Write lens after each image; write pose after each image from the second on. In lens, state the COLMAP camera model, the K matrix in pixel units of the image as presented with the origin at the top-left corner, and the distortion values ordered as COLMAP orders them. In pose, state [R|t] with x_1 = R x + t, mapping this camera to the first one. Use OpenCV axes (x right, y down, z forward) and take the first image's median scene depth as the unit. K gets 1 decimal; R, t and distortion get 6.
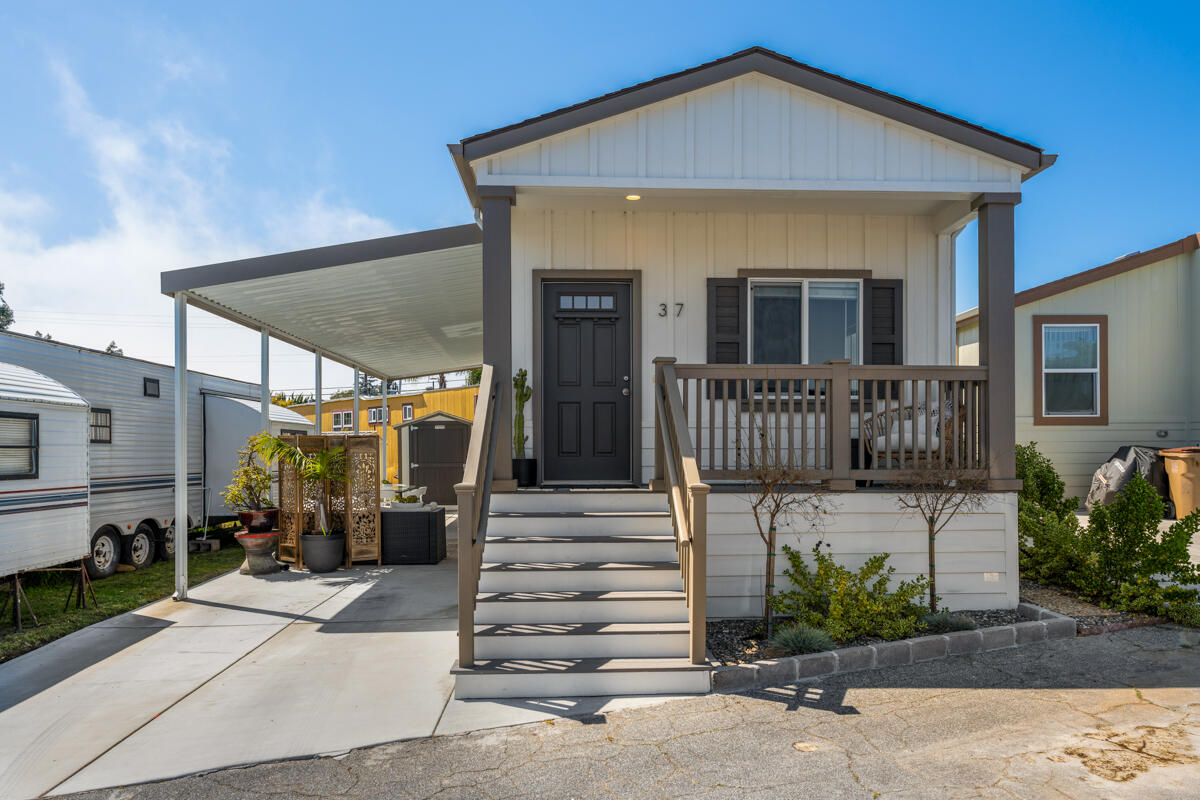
lens RADIAL K [[758.7, 0, 597.8], [0, 758.7, 455.8], [0, 0, 1]] dist [0.000420, 0.000628]
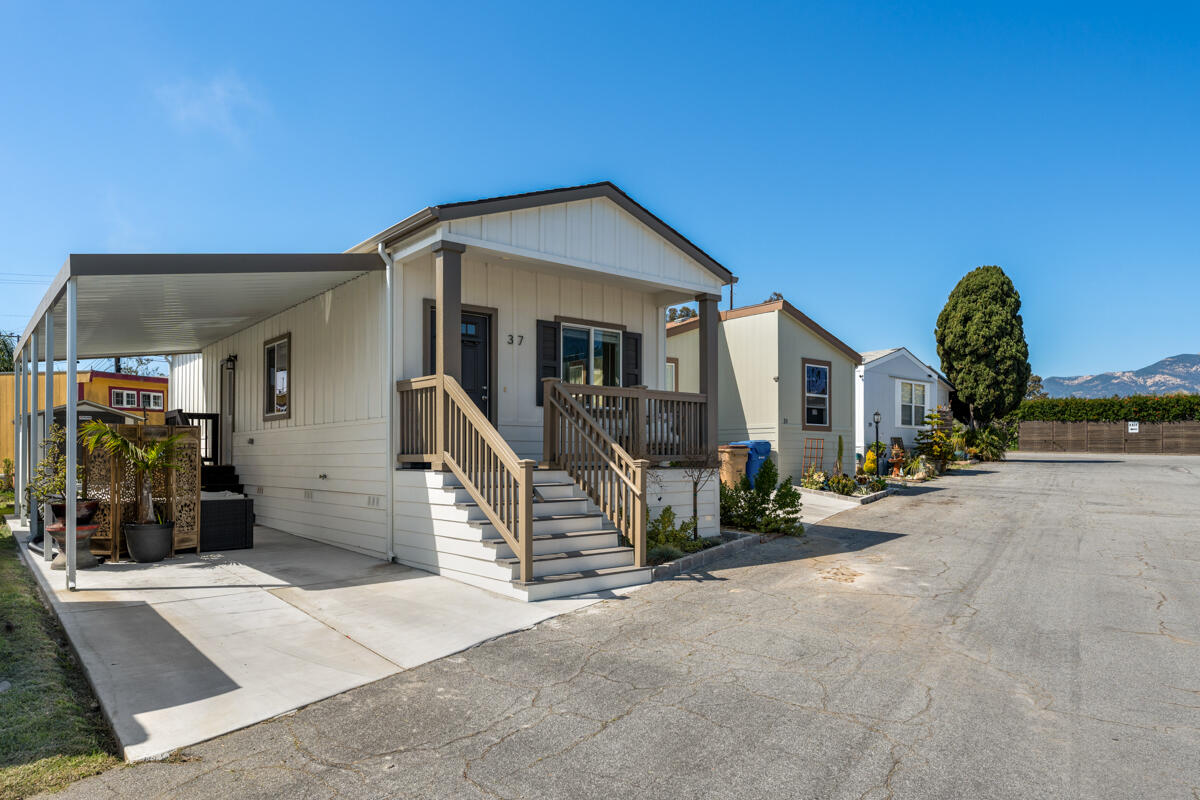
lens RADIAL K [[758.7, 0, 585.1], [0, 758.7, 452.5], [0, 0, 1]] dist [0.000420, 0.000628]
pose [[0.804369, 0.003078, 0.594122, -0.657494], [-0.000189, 0.999988, -0.004926, 0.019222], [-0.594130, 0.003850, 0.804360, -0.190262]]
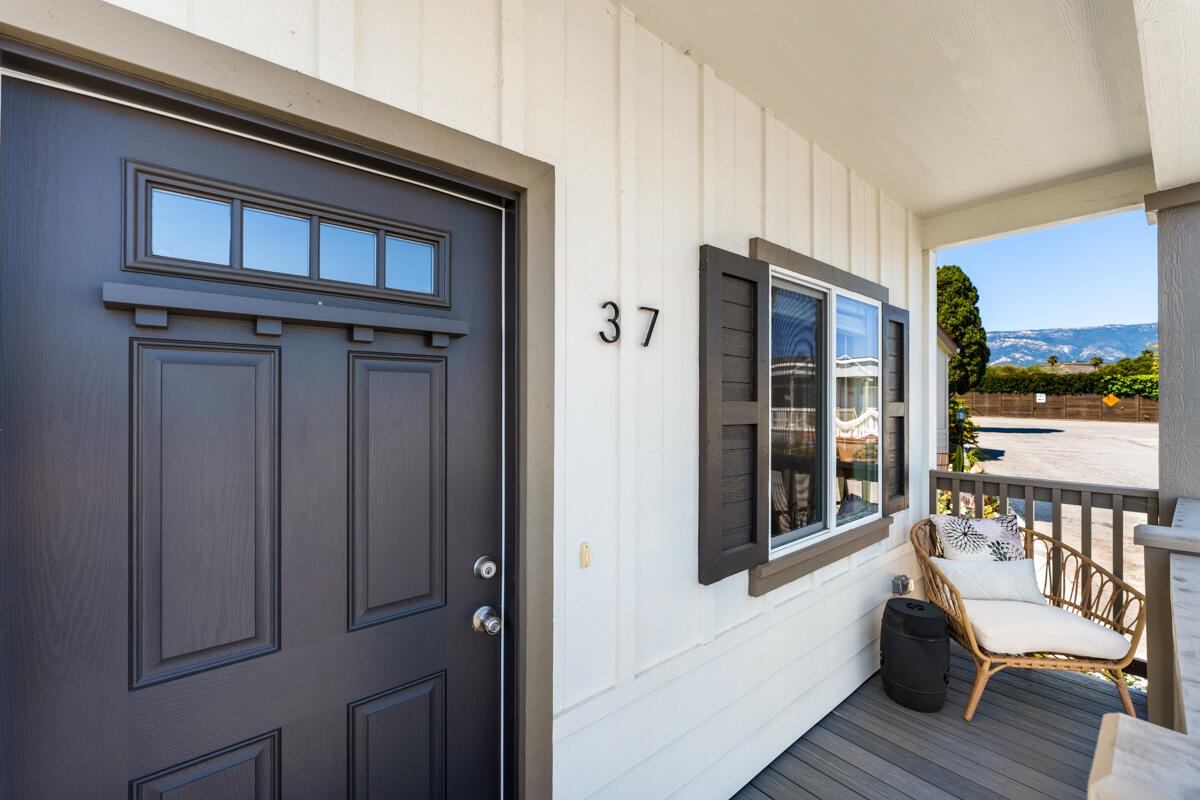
lens RADIAL K [[490.3, 0, 598.3], [0, 490.3, 398.5], [0, 0, 1]] dist [-0.010914, -0.000102]
pose [[0.792709, 0.004514, 0.609584, -0.037414], [-0.001536, 0.999984, -0.005408, -0.171421], [-0.609599, 0.003351, 0.792703, 0.904889]]
